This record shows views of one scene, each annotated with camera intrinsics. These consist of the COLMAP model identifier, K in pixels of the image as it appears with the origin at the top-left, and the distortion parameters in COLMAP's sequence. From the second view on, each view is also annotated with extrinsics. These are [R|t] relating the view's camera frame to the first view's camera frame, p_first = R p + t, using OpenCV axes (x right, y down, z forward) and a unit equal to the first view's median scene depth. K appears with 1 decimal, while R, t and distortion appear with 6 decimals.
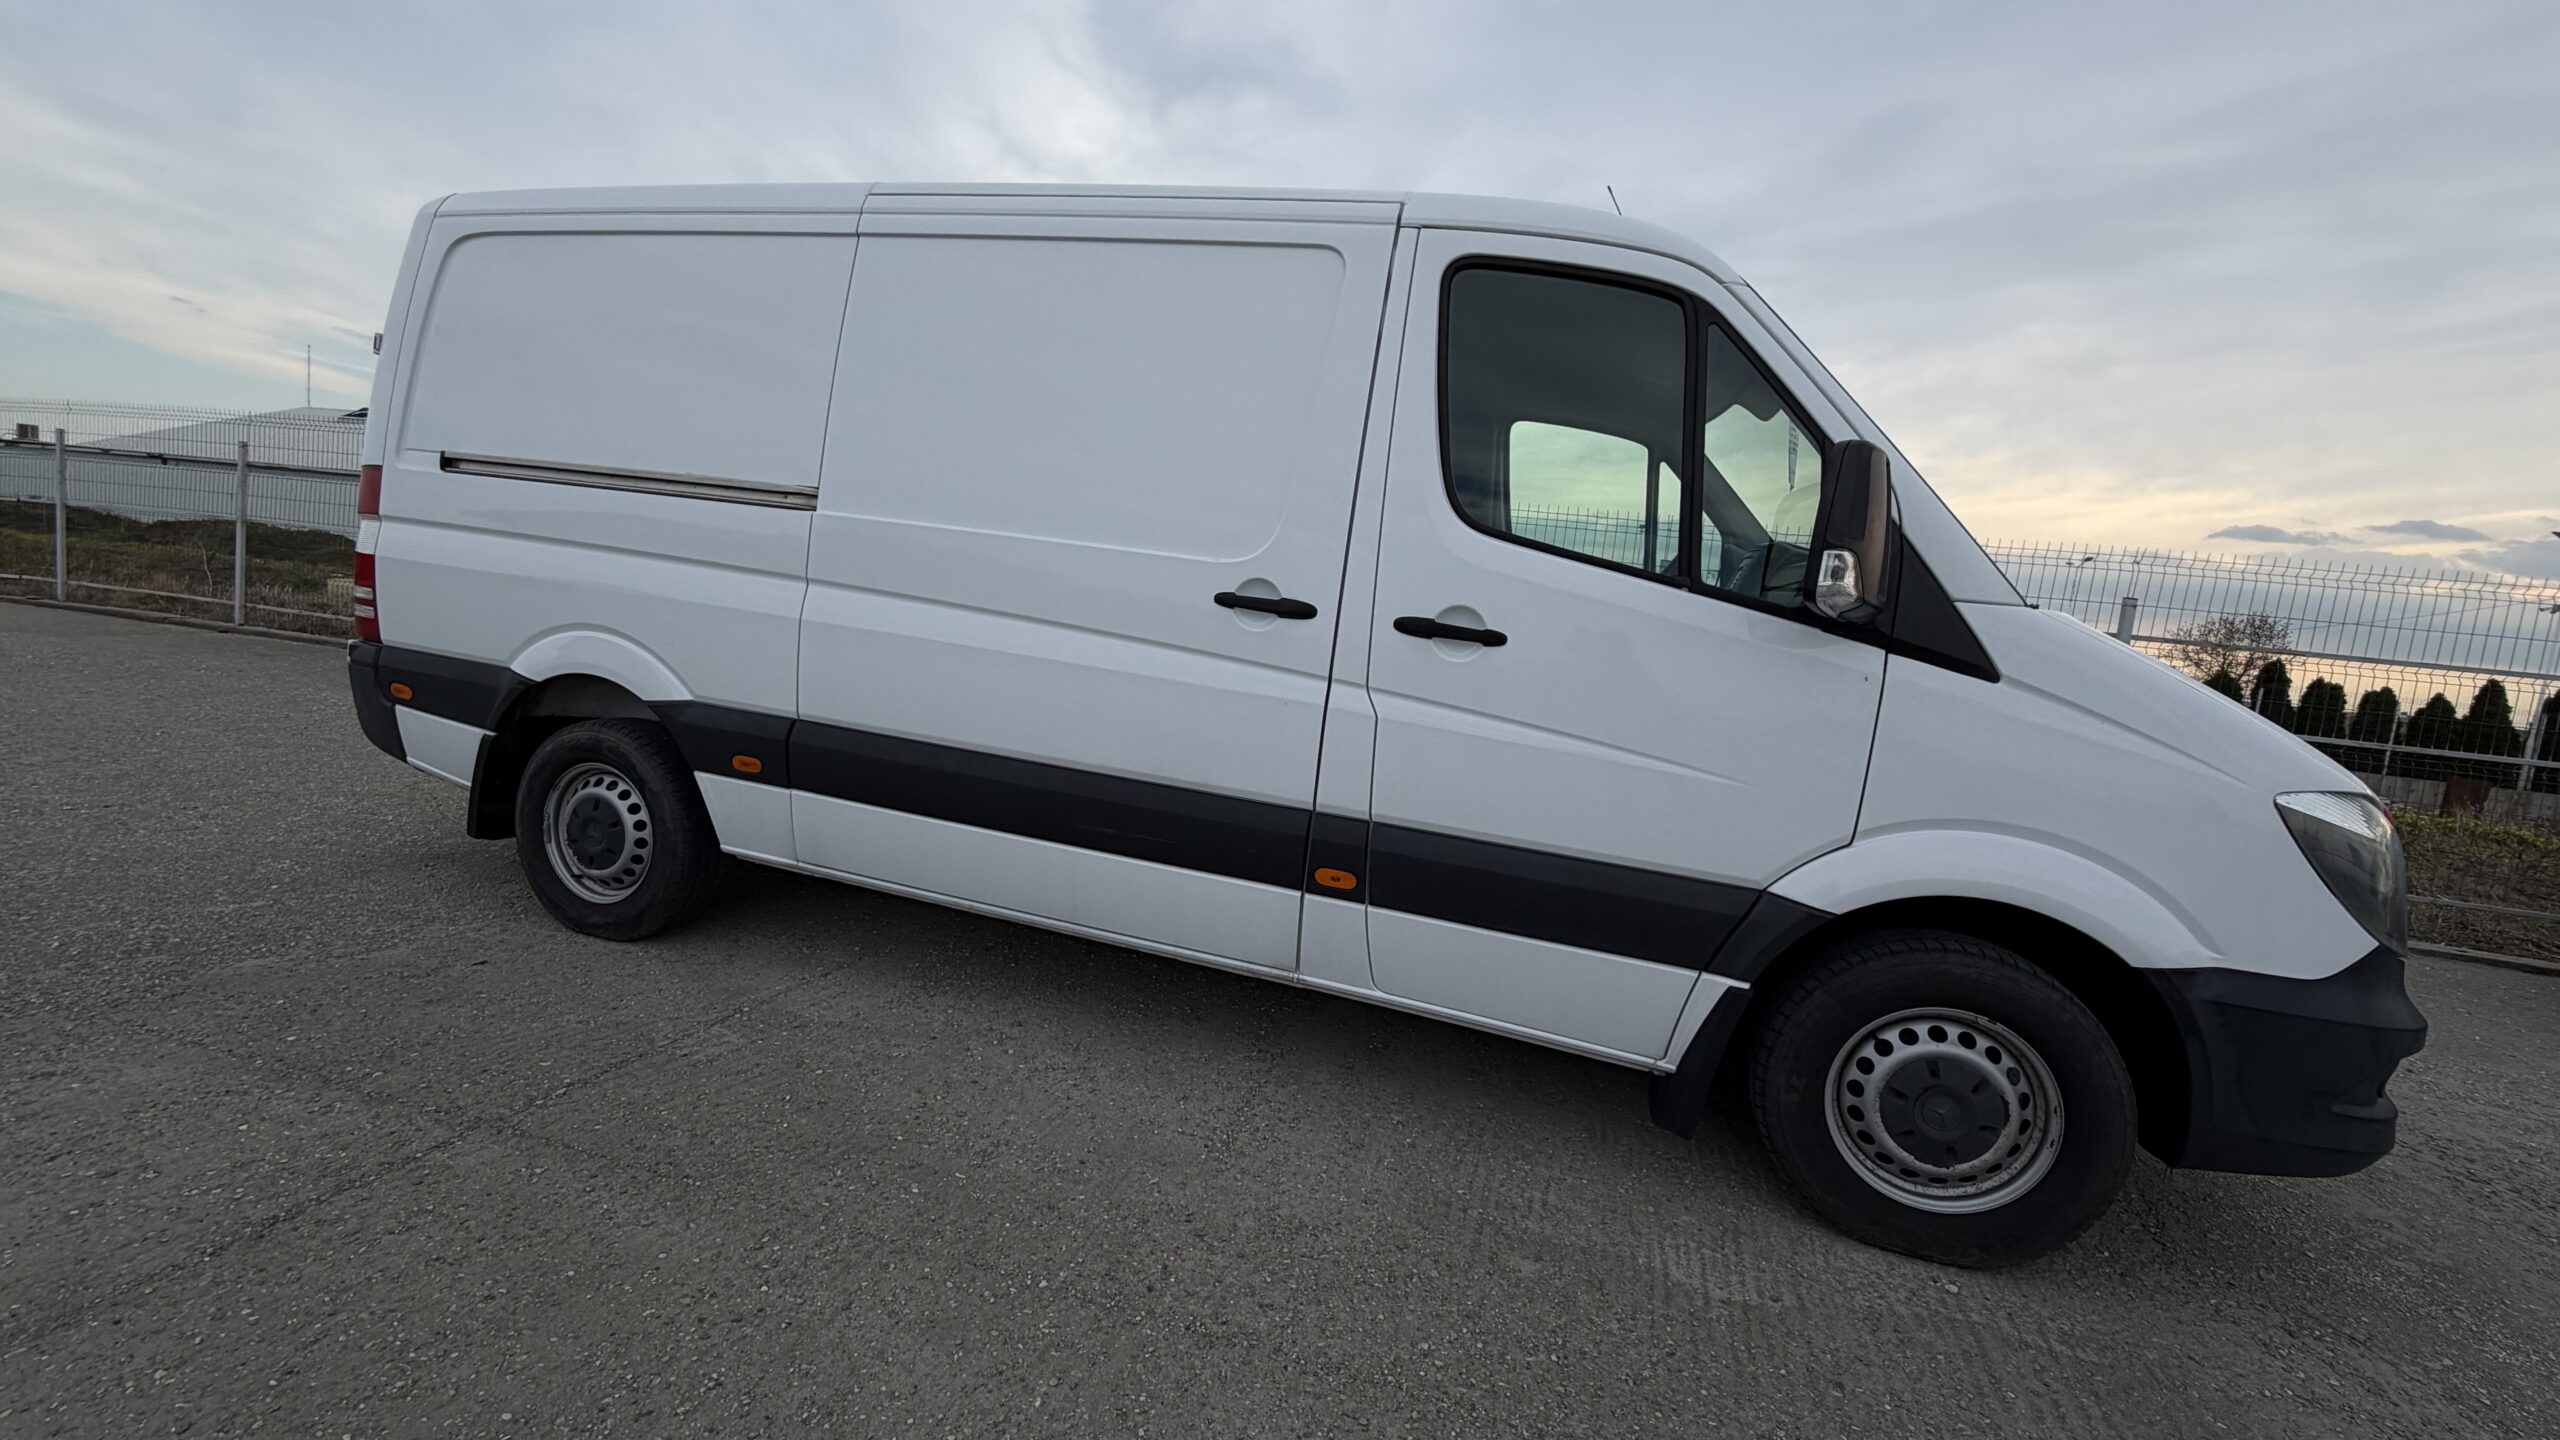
lens RADIAL K [[1023.5, 0, 1290.4], [0, 1023.5, 714.7], [0, 0, 1]] dist [-0.000022, -0.000055]
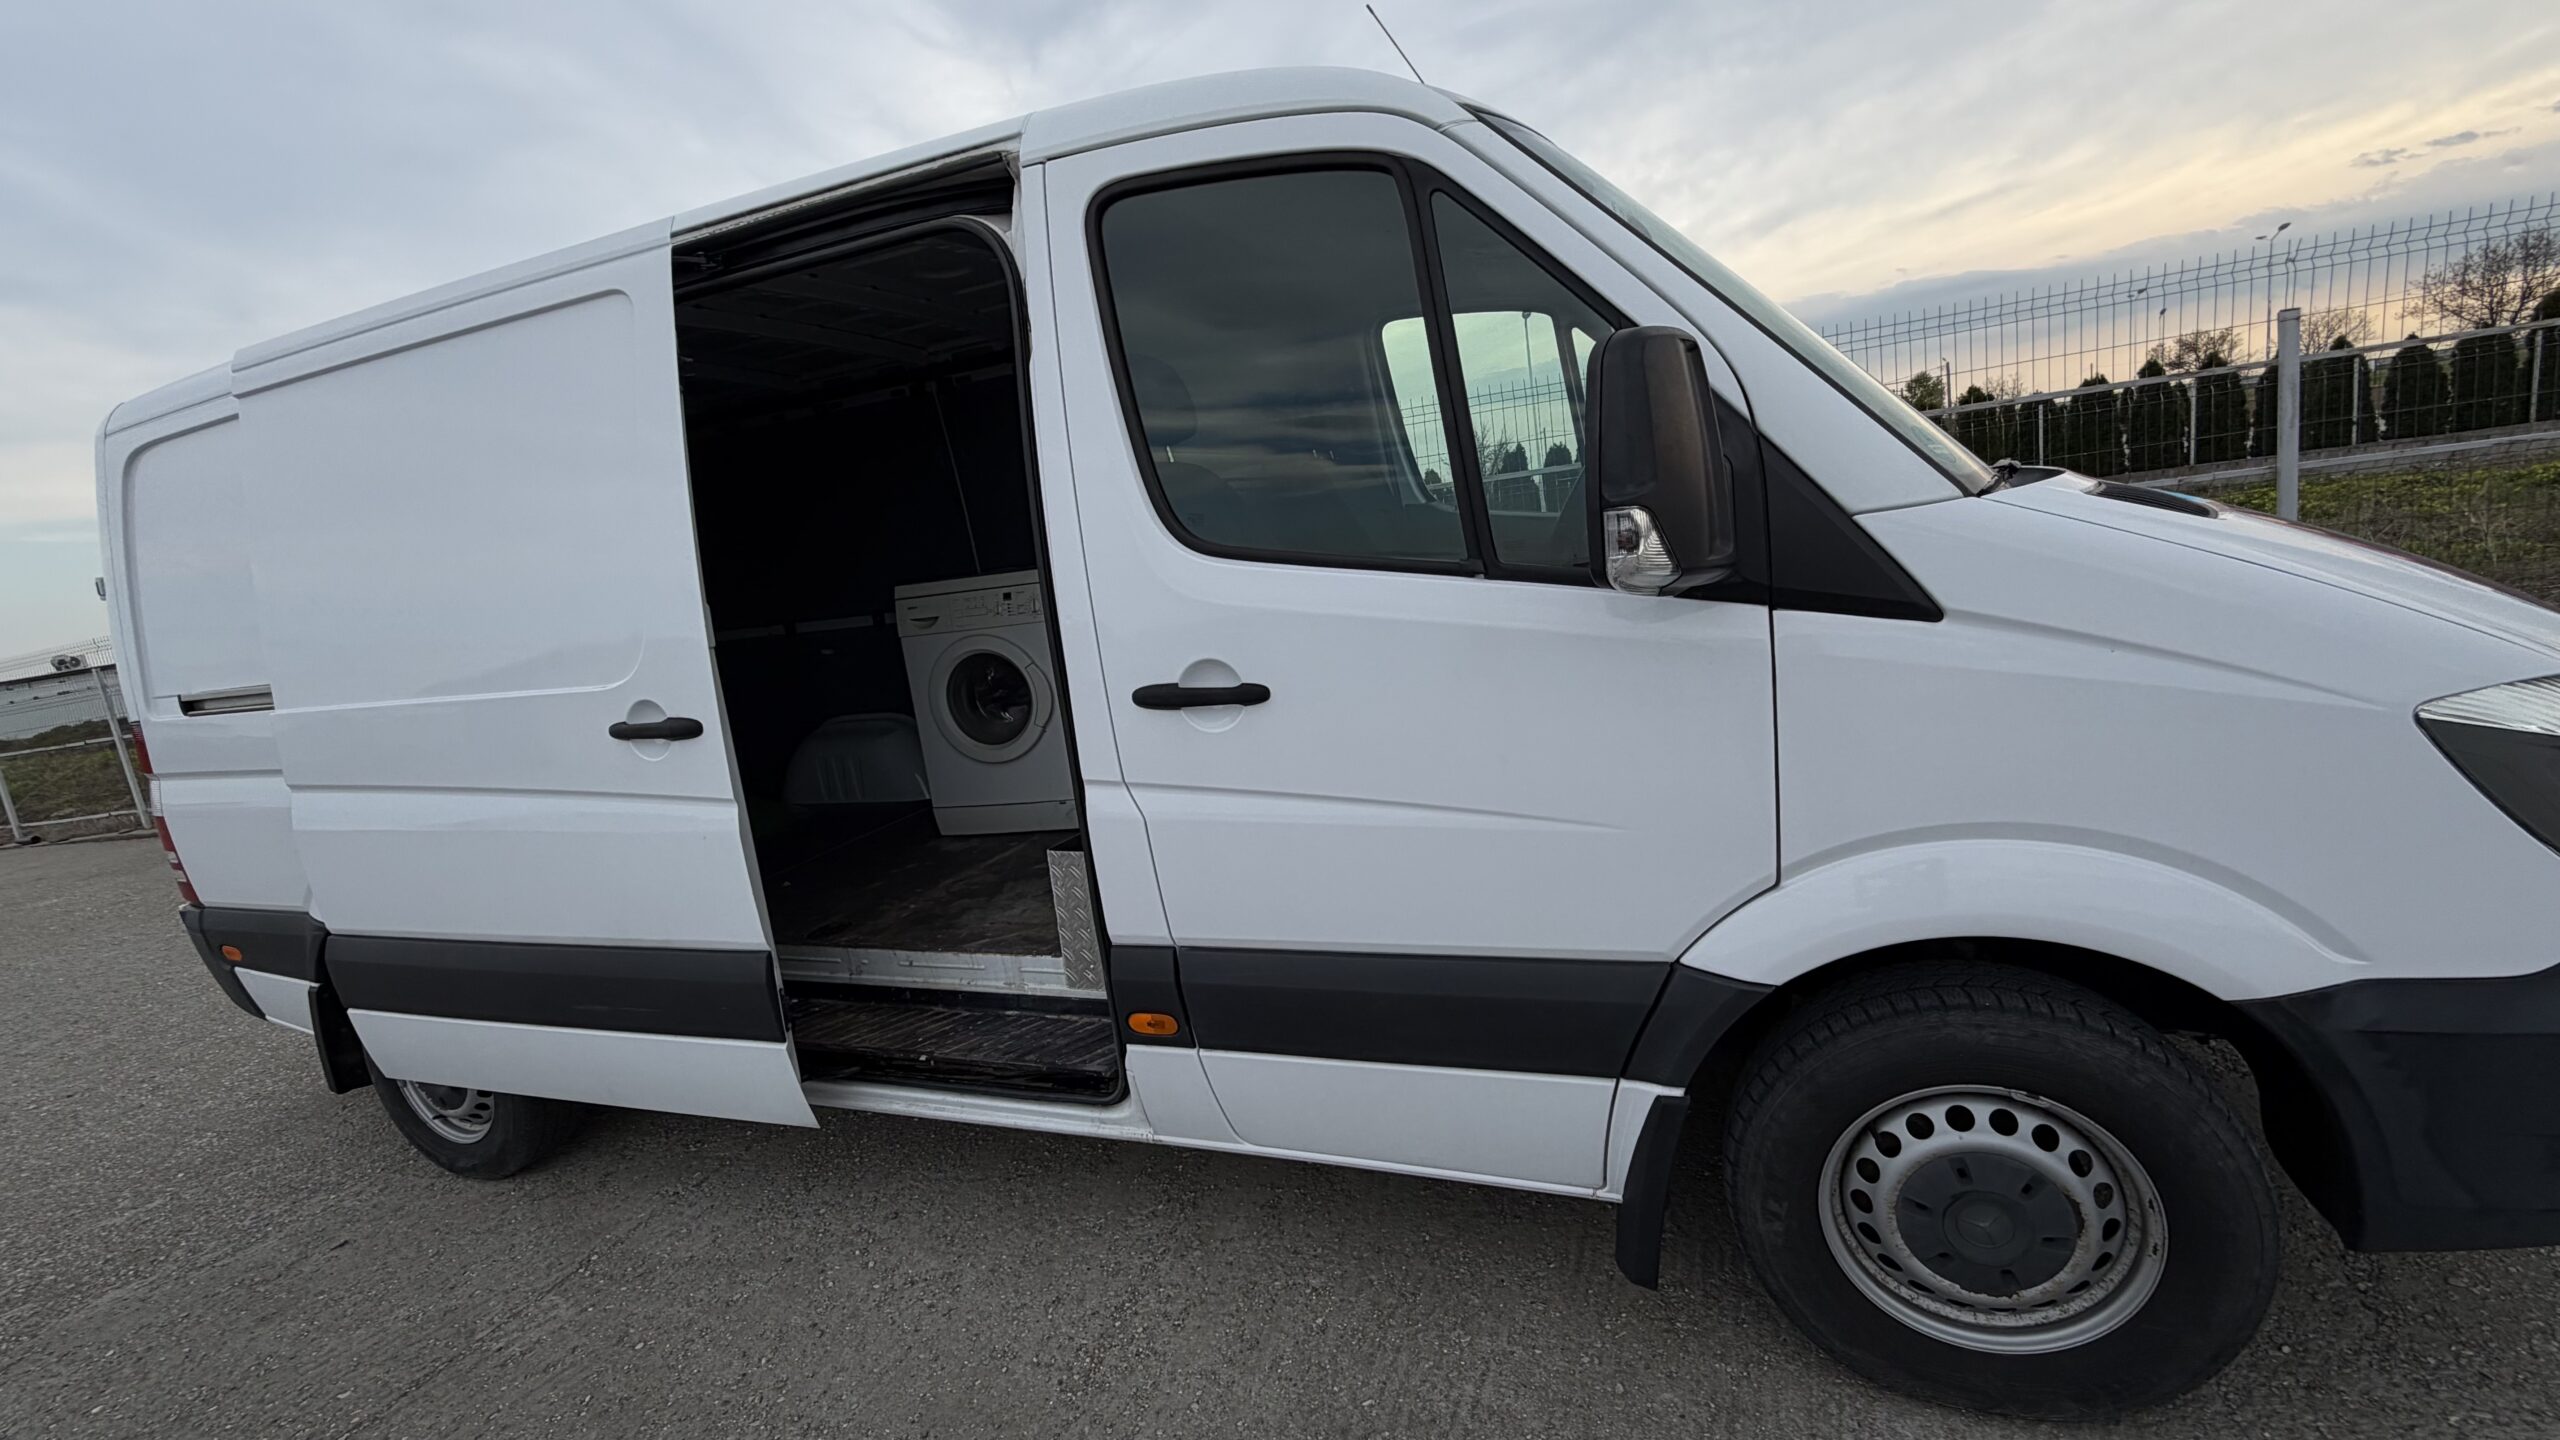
lens RADIAL K [[1079.8, 0, 1283.5], [0, 1079.8, 721.3], [0, 0, 1]] dist [0.001922, -0.000399]
pose [[0.967179, -0.221363, -0.124757, 0.328535], [0.230431, 0.971015, 0.063494, -0.105044], [0.107085, -0.090158, 0.990154, 0.234180]]
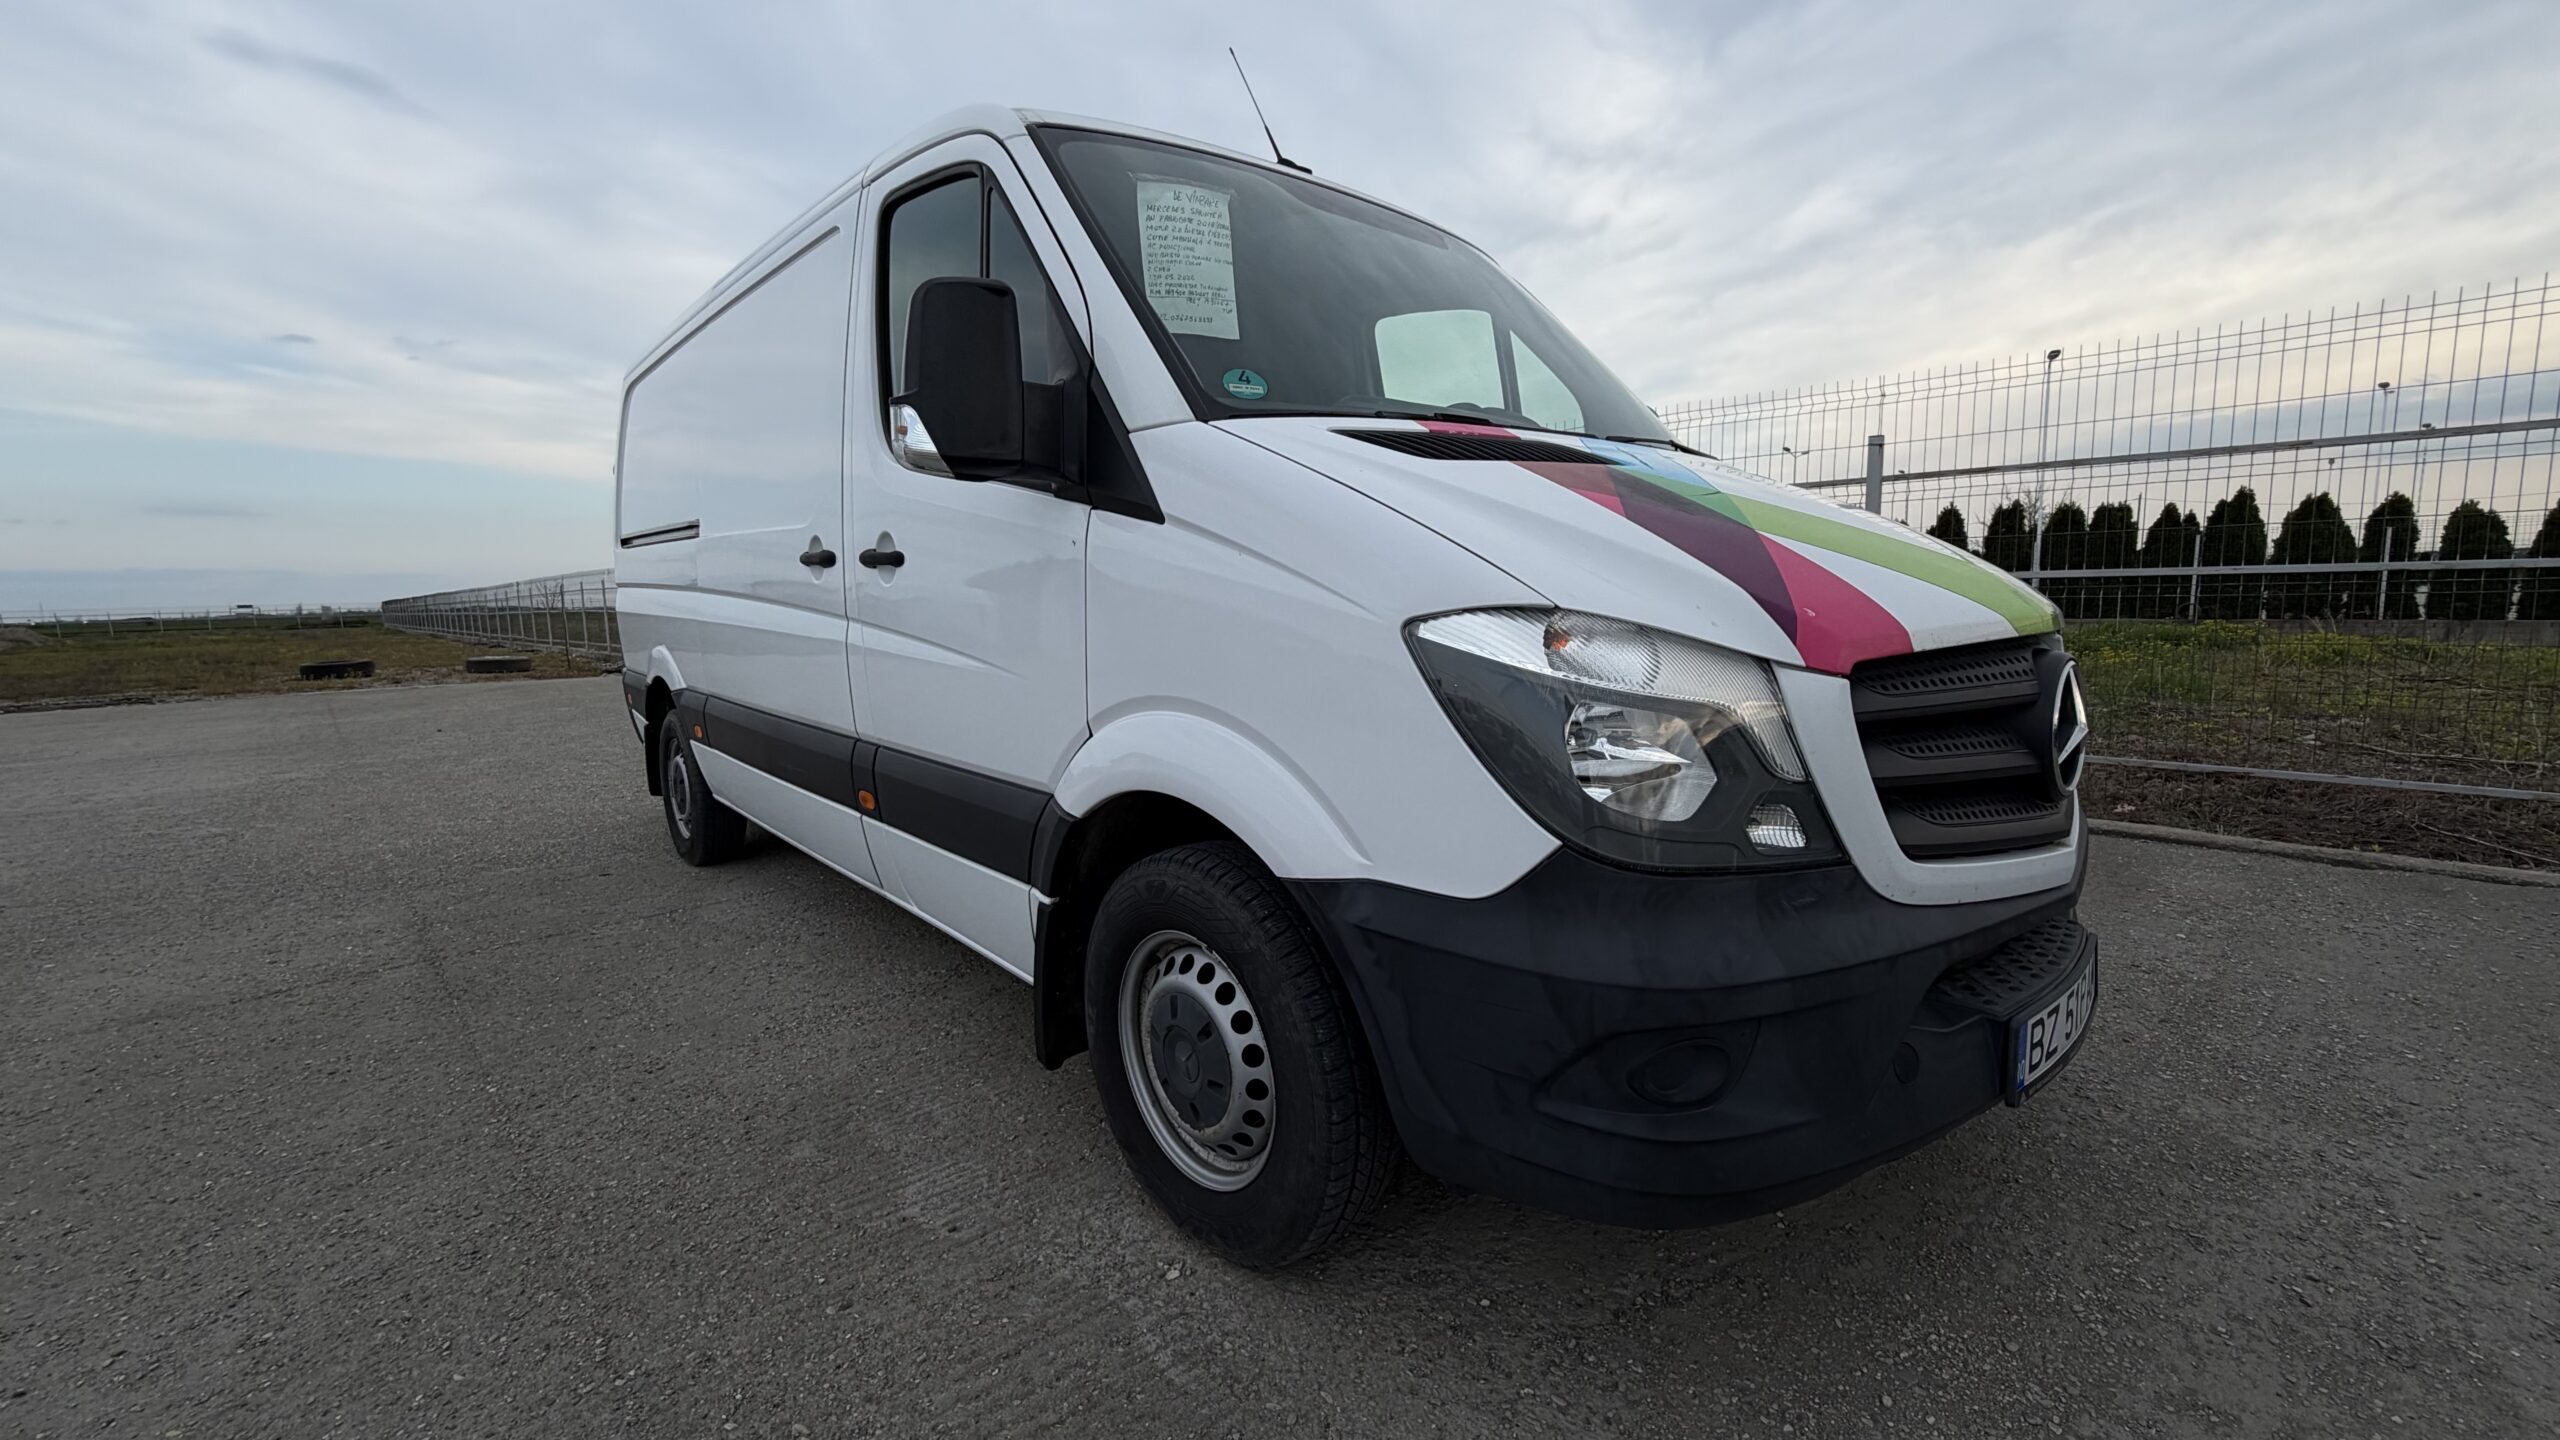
lens RADIAL K [[1023.5, 0, 1290.4], [0, 1023.5, 714.7], [0, 0, 1]] dist [-0.000022, -0.000055]
pose [[0.849470, -0.060803, -0.524122, 1.117783], [0.058811, 0.998059, -0.020466, 0.132546], [0.524349, -0.013439, 0.851397, 0.344809]]
